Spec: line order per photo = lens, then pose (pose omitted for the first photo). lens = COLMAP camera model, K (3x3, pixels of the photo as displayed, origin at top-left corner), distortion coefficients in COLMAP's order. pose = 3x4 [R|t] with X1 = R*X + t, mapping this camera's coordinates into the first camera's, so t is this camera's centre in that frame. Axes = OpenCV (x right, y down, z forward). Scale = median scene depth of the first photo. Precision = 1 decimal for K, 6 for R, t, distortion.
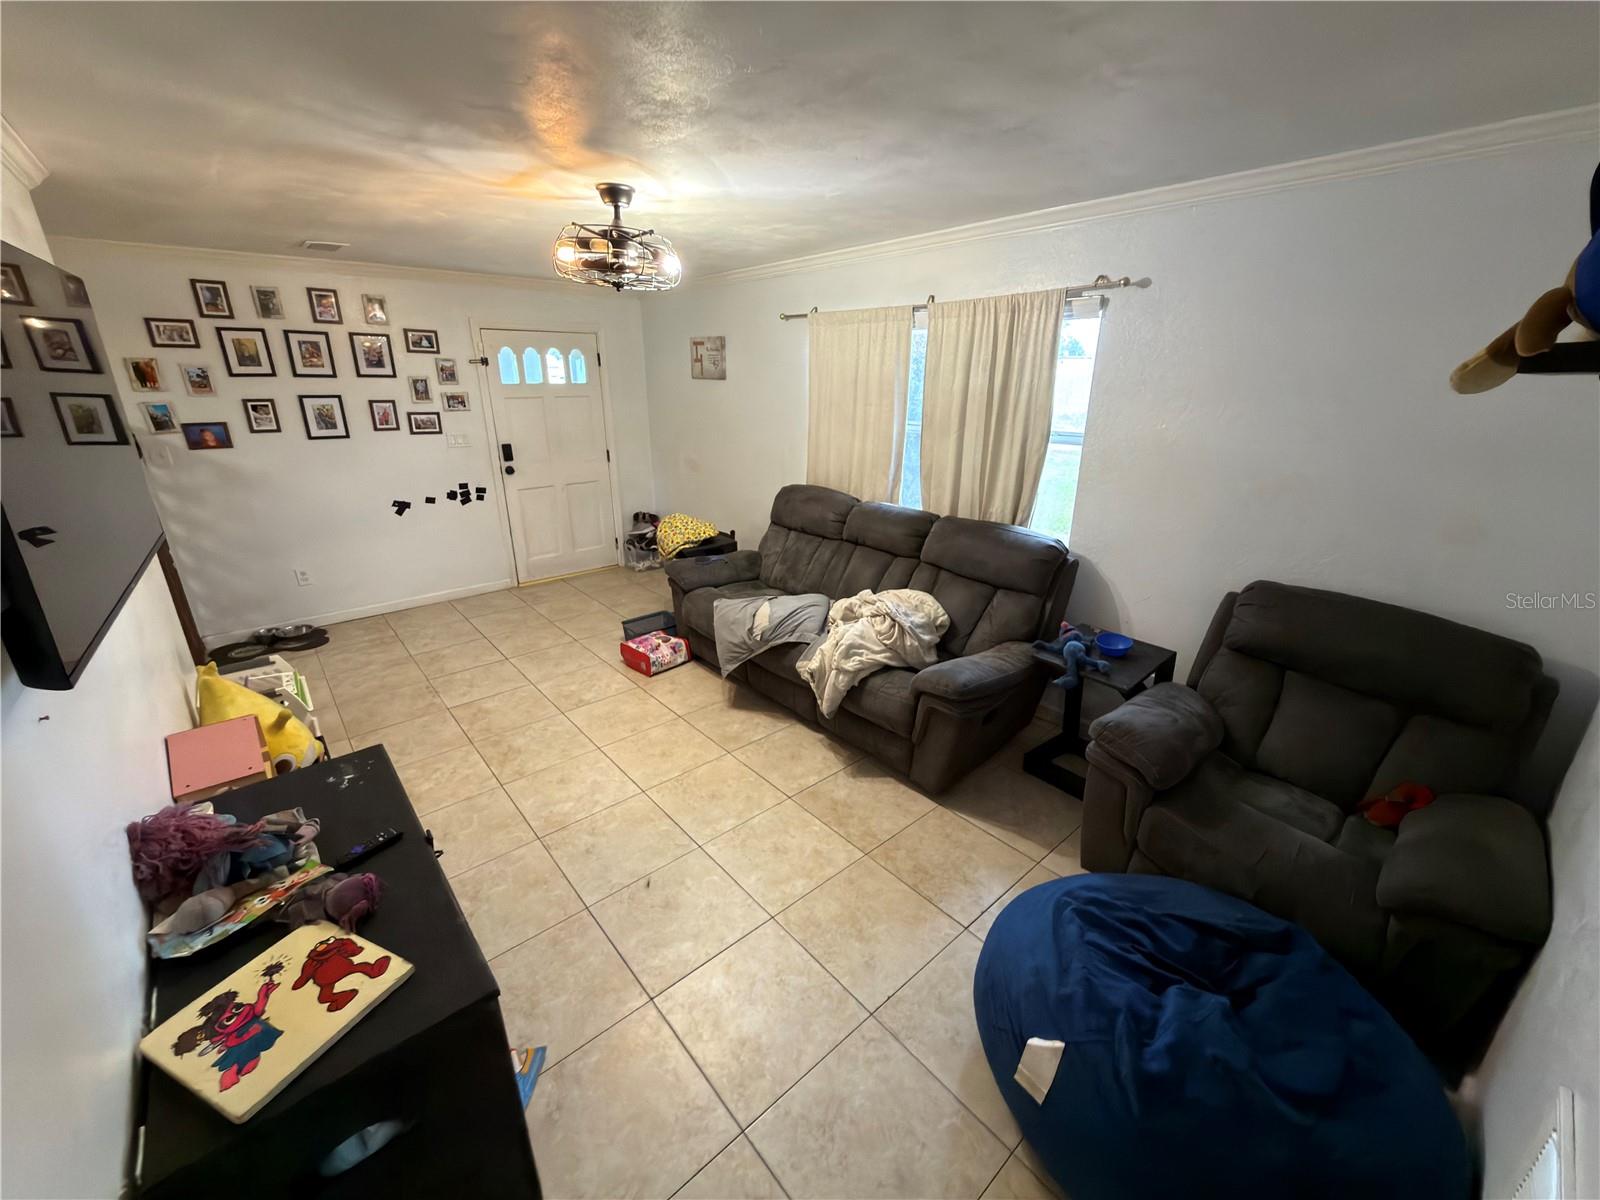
lens RADIAL K [[639.3, 0, 804.0], [0, 639.3, 604.9], [0, 0, 1]] dist [-0.000839, -0.000086]
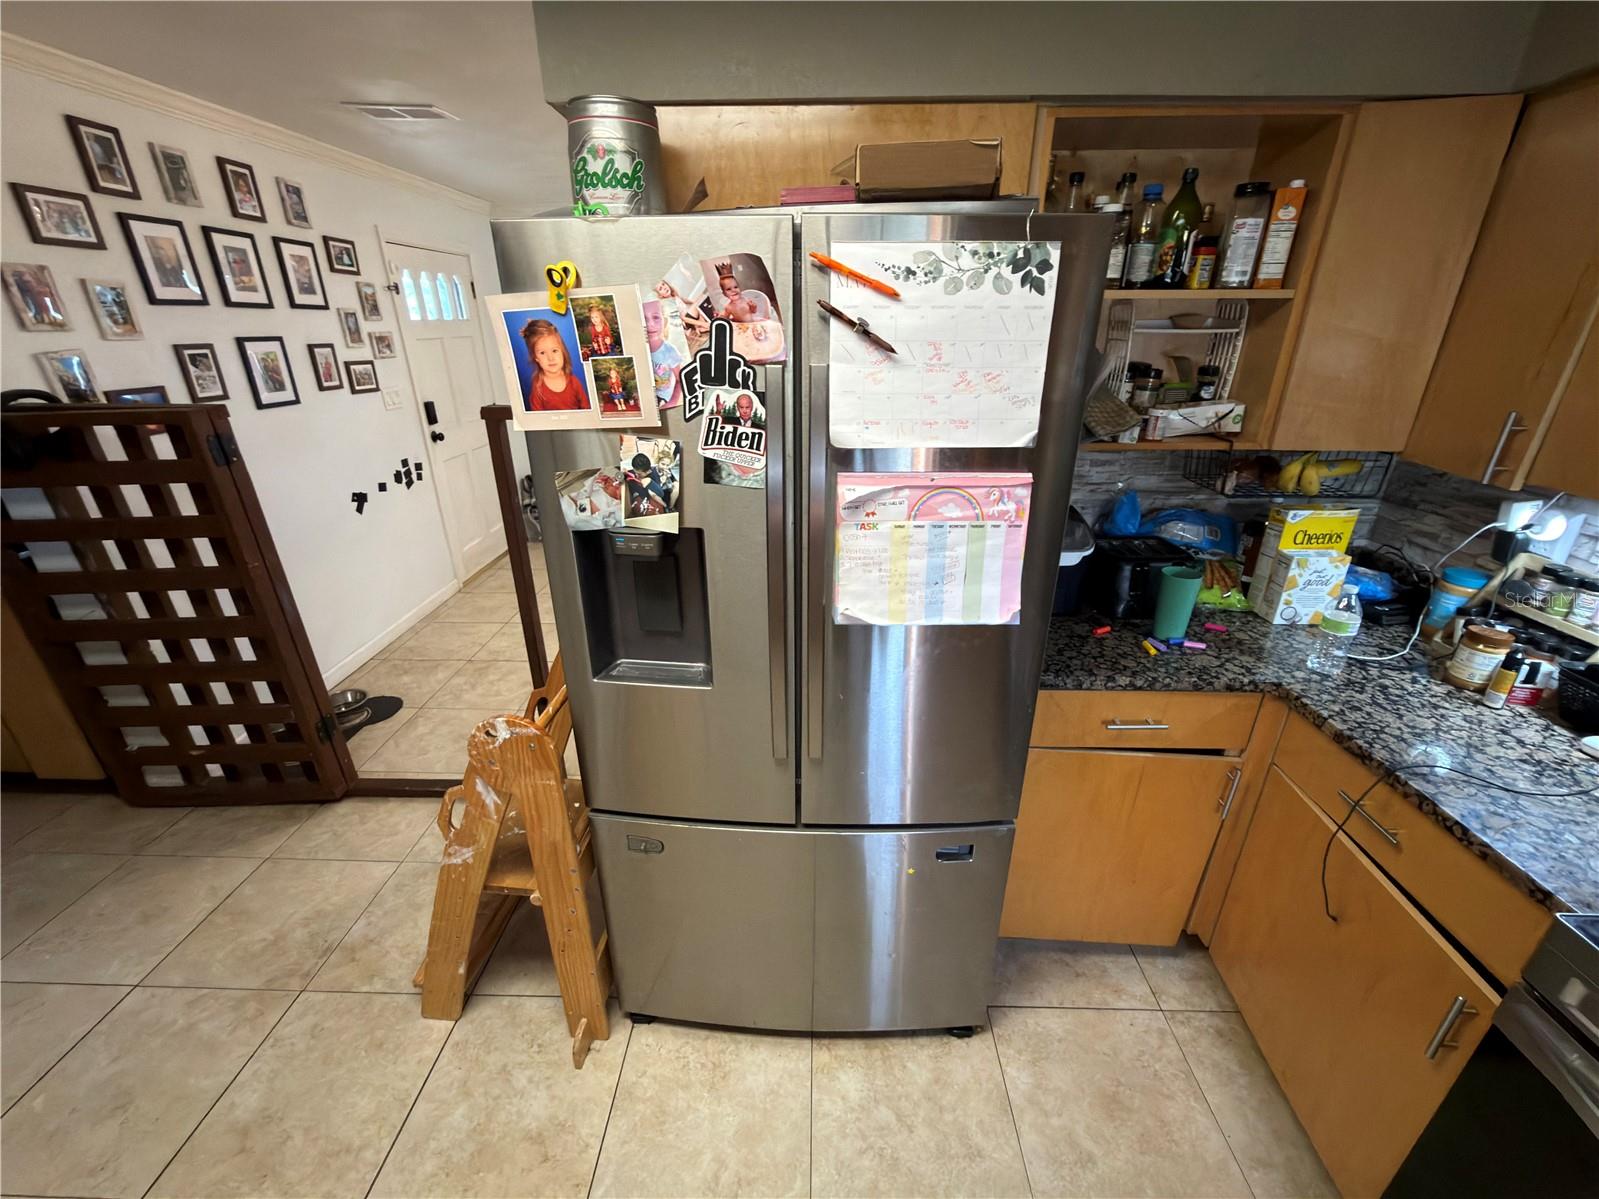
lens RADIAL K [[638.9, 0, 805.5], [0, 638.9, 595.8], [0, 0, 1]] dist [-0.000839, -0.000086]
pose [[0.689090, -0.291082, 0.663647, -0.847775], [0.247650, 0.955238, 0.161832, -0.050487], [-0.681047, 0.052836, 0.730331, 0.178516]]
